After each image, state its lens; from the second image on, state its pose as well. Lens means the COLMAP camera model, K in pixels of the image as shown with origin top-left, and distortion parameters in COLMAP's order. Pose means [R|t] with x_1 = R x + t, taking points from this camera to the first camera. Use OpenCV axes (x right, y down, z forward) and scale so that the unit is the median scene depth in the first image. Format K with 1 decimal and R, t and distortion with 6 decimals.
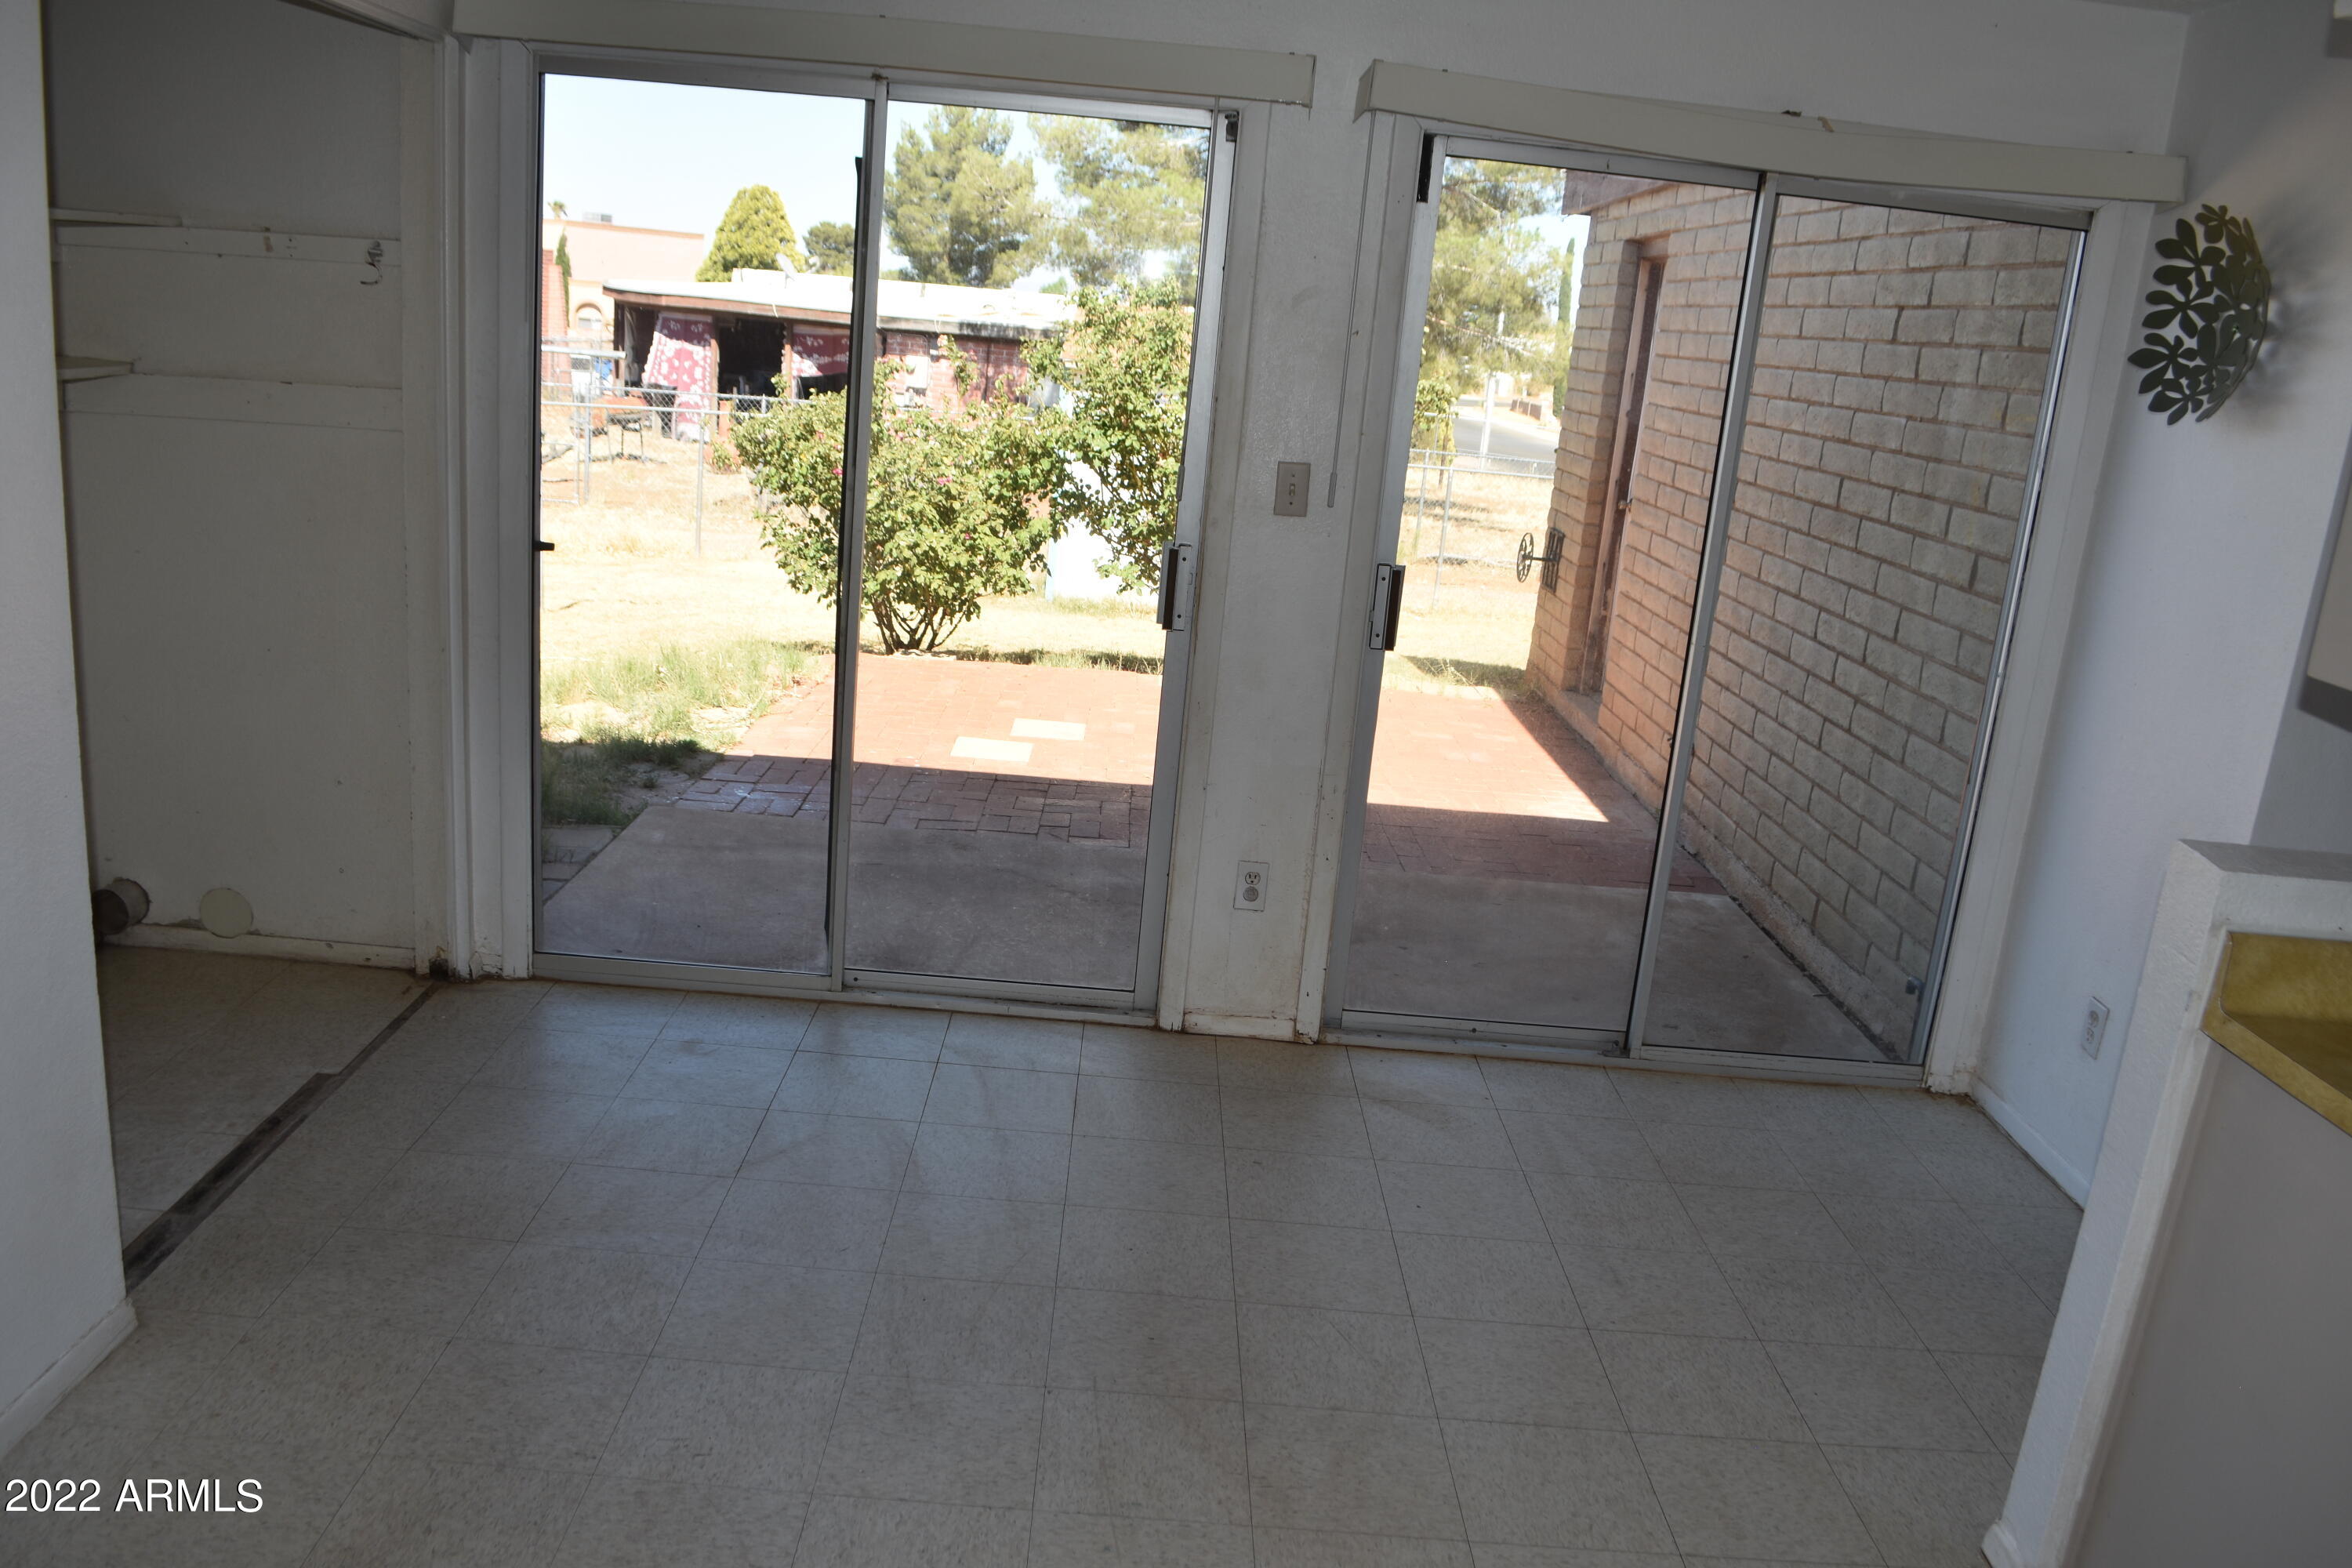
lens RADIAL K [[1858.1, 0, 1185.0], [0, 1858.1, 835.8], [0, 0, 1]] dist [-0.087626, 0.012146]
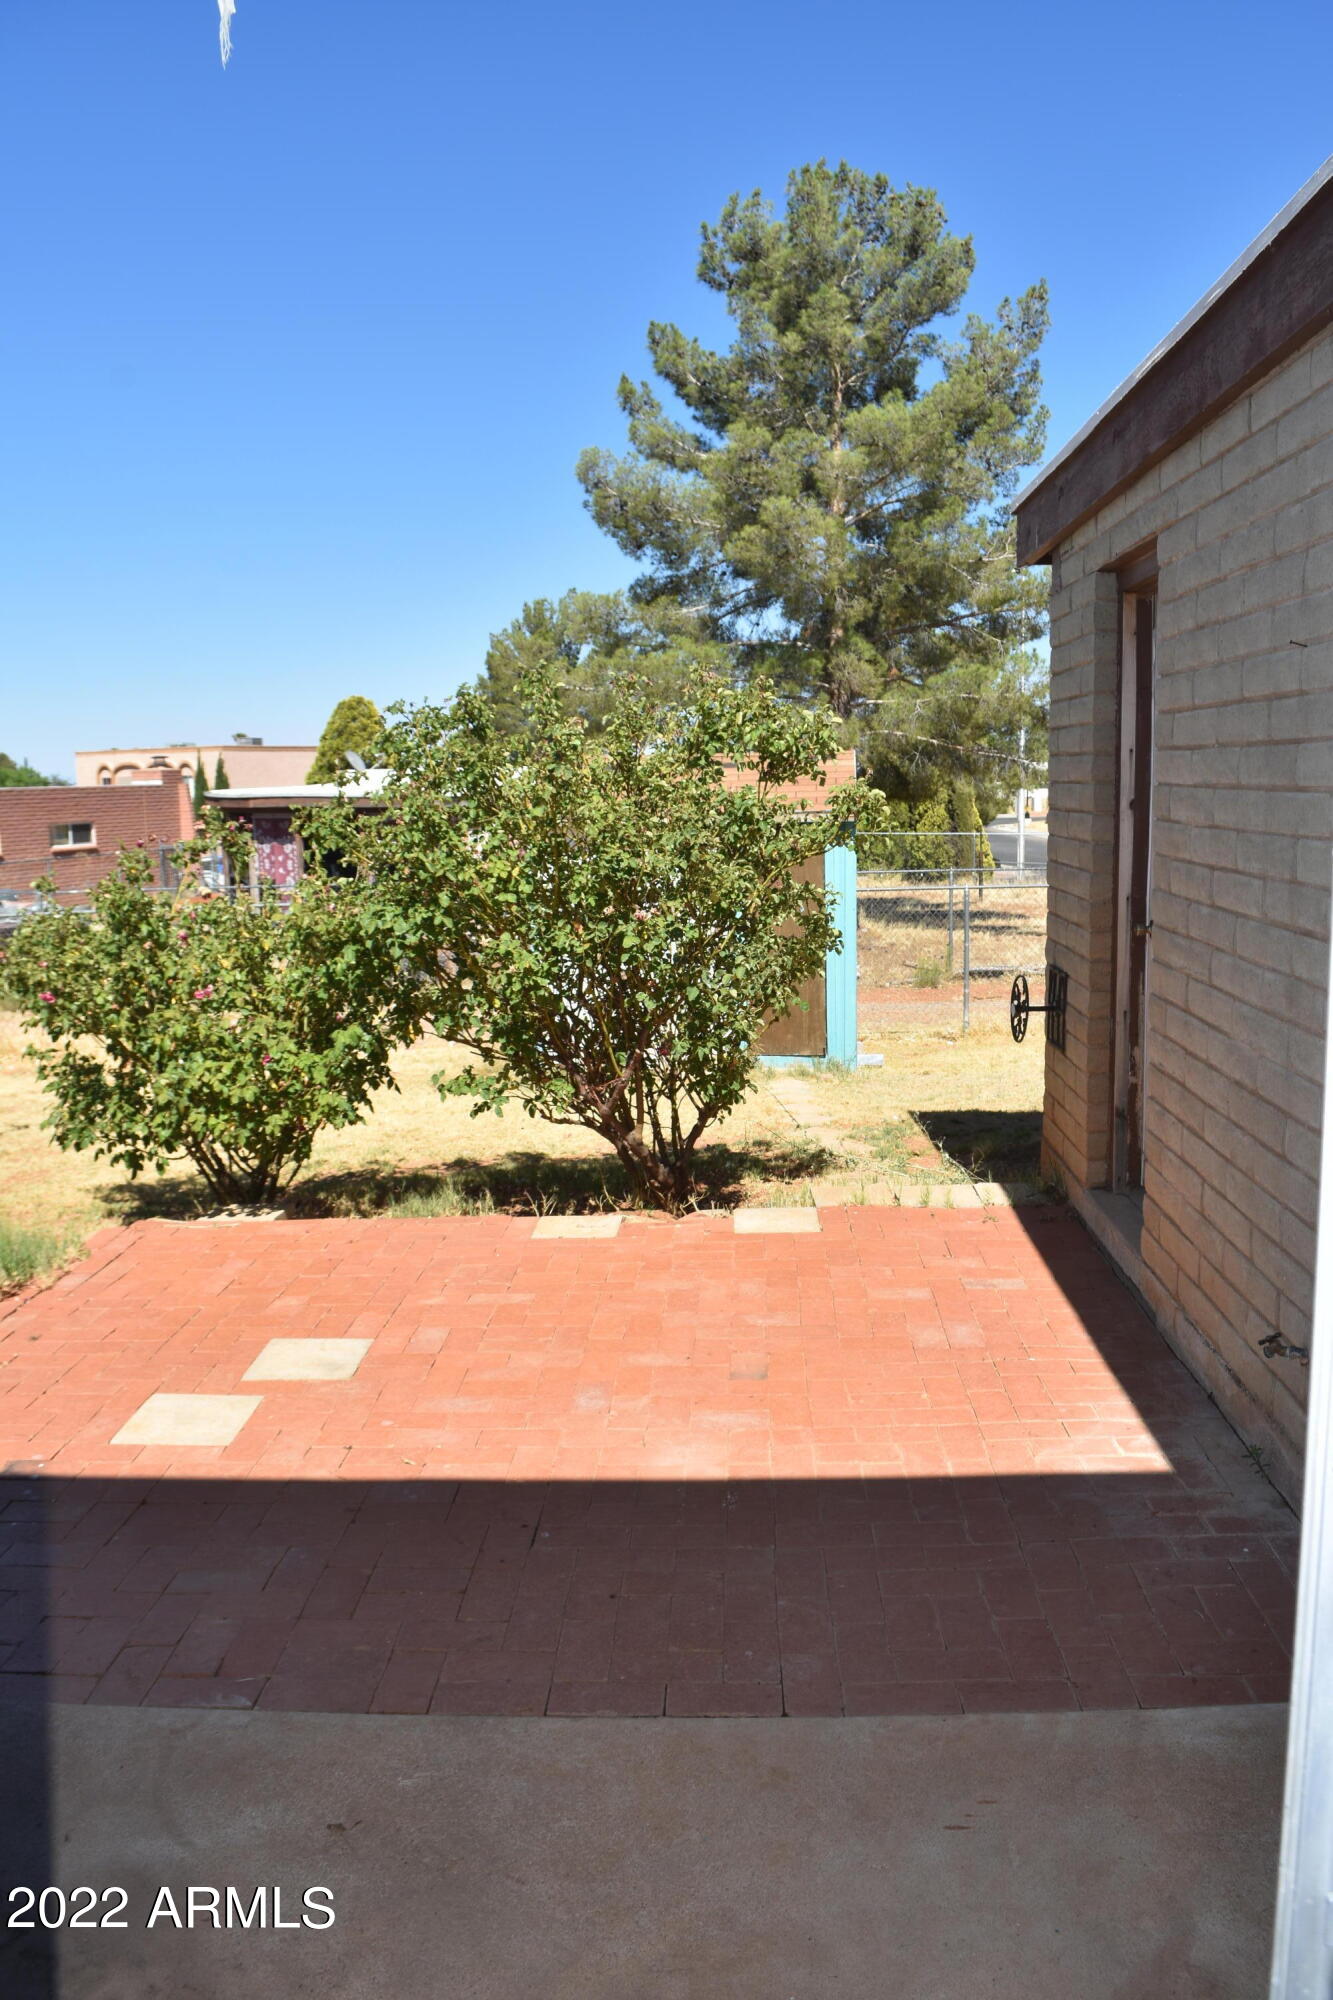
lens RADIAL K [[1580.0, 0, 713.8], [0, 1580.0, 1001.7], [0, 0, 1]] dist [-0.087626, 0.012146]
pose [[0.993900, -0.098902, -0.048803, 0.175629], [0.091534, 0.986580, -0.135211, -0.149614], [0.061520, 0.129919, 0.989614, 0.687580]]
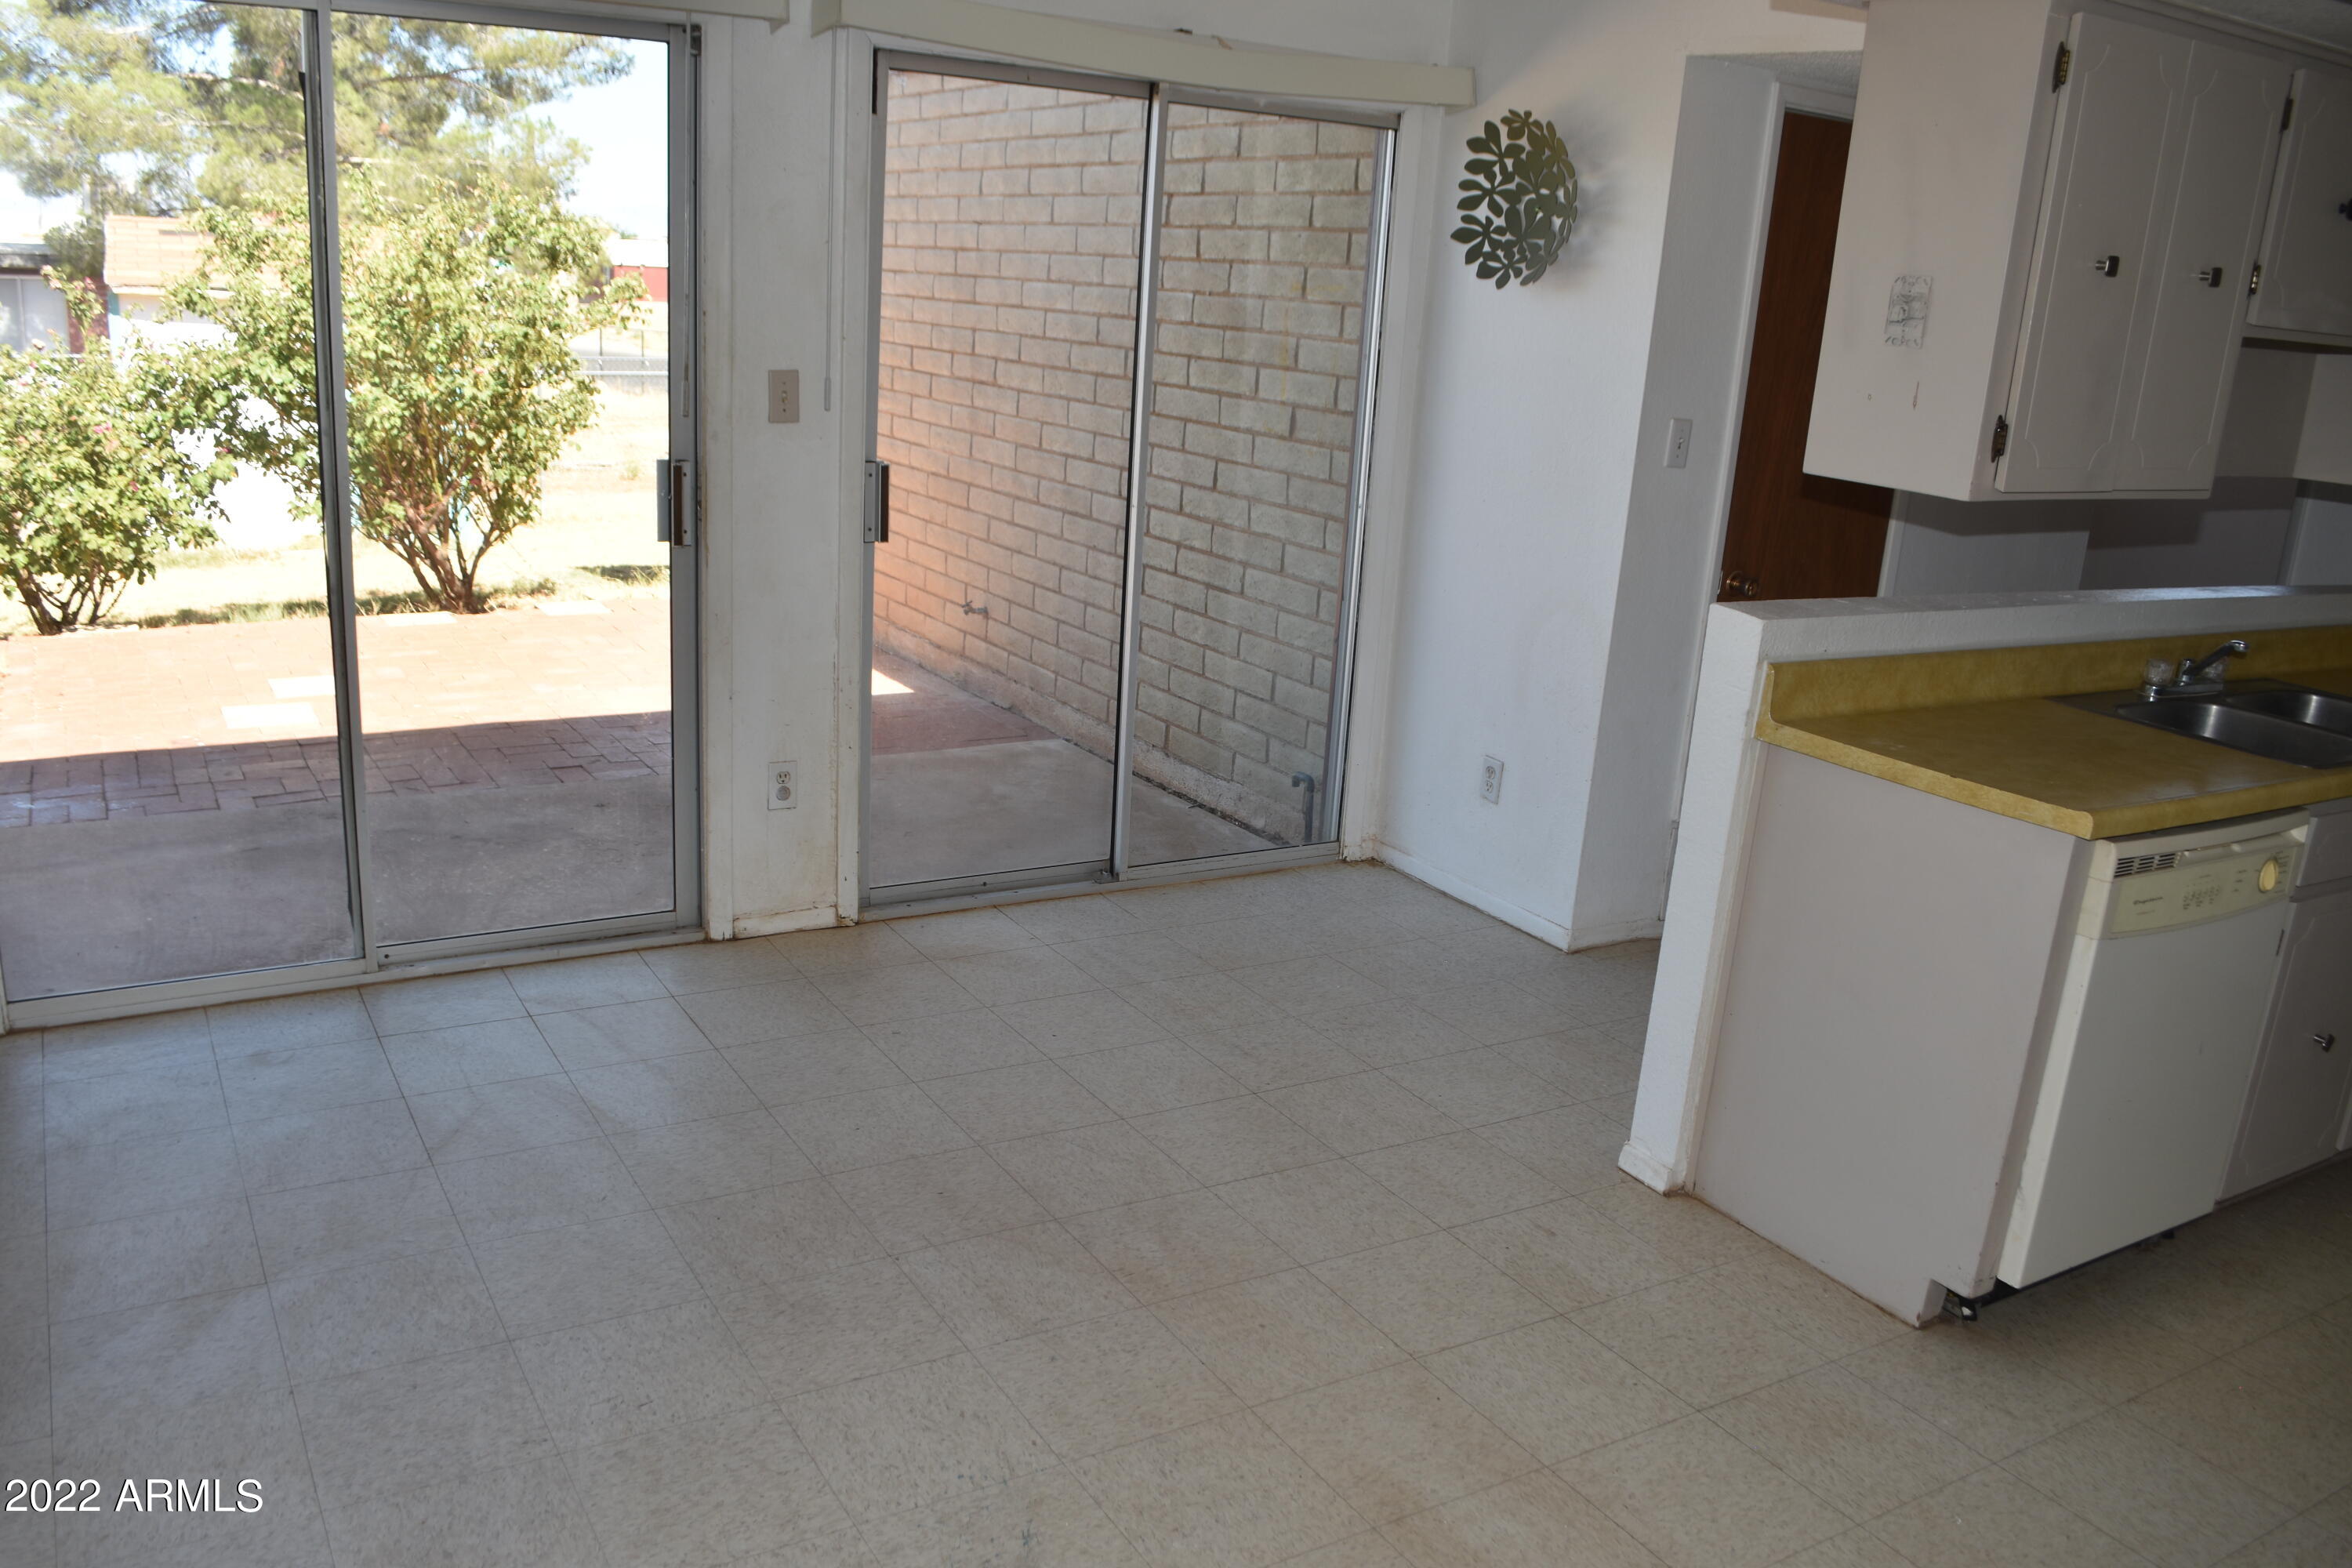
lens RADIAL K [[1858.1, 0, 1185.0], [0, 1858.1, 835.8], [0, 0, 1]] dist [-0.087626, 0.012146]
pose [[0.861924, -0.181962, 0.473262, -0.223236], [0.153283, 0.983224, 0.098869, -0.010975], [-0.483313, -0.012674, 0.875356, -0.008577]]
